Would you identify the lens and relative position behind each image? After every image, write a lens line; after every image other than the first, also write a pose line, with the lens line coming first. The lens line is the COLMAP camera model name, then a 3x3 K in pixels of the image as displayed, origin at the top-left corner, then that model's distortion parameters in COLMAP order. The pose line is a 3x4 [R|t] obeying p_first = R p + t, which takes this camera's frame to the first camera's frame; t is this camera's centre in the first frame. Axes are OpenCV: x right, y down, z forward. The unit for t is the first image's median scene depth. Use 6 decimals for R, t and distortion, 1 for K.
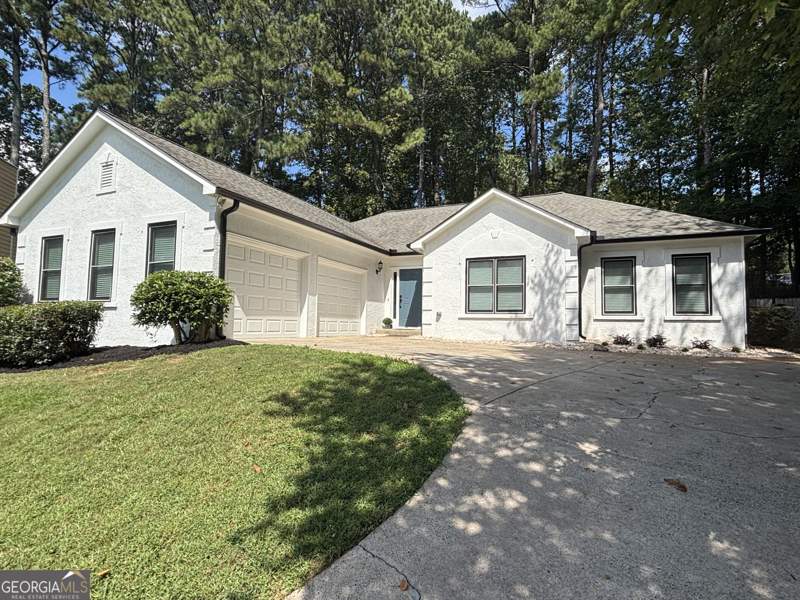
lens RADIAL K [[417.6, 0, 400.0], [0, 417.6, 300.0], [0, 0, 1]] dist [0.002983, -0.000164]
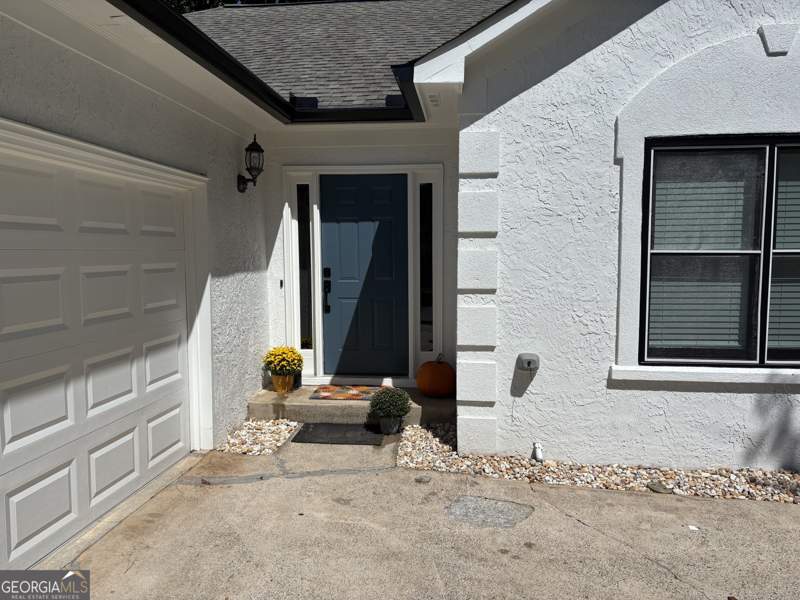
lens RADIAL K [[609.3, 0, 410.5], [0, 609.3, 300.5], [0, 0, 1]] dist [0.022492, -0.003415]
pose [[0.951949, -0.040973, 0.303504, -0.085442], [-0.003377, 0.989546, 0.144181, -0.058489], [-0.306238, -0.138278, 0.941858, 0.705681]]
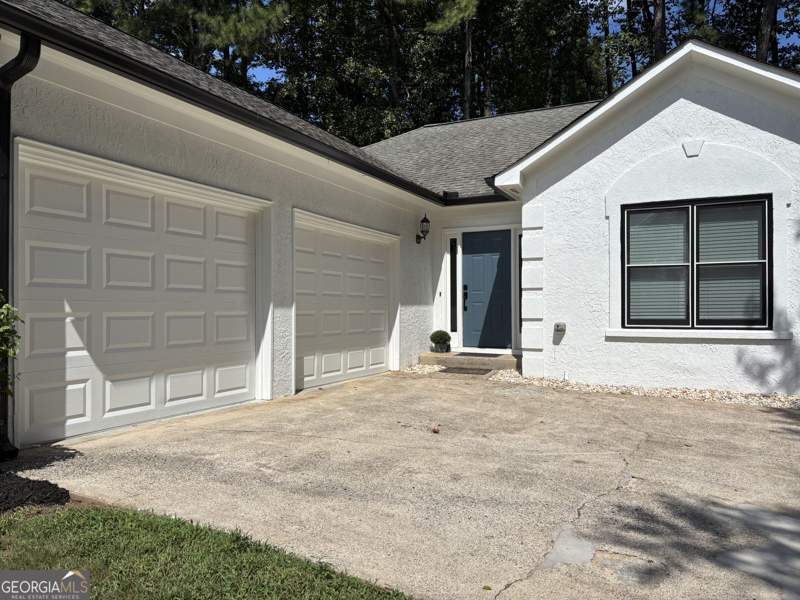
lens RADIAL K [[589.8, 0, 400.0], [0, 589.8, 300.0], [0, 0, 1]] dist [-0.005682, 0.000552]
pose [[0.998921, -0.018148, -0.042754, -0.056260], [0.020095, 0.998760, 0.045548, -0.031813], [0.041874, -0.046358, 0.998047, 0.356641]]
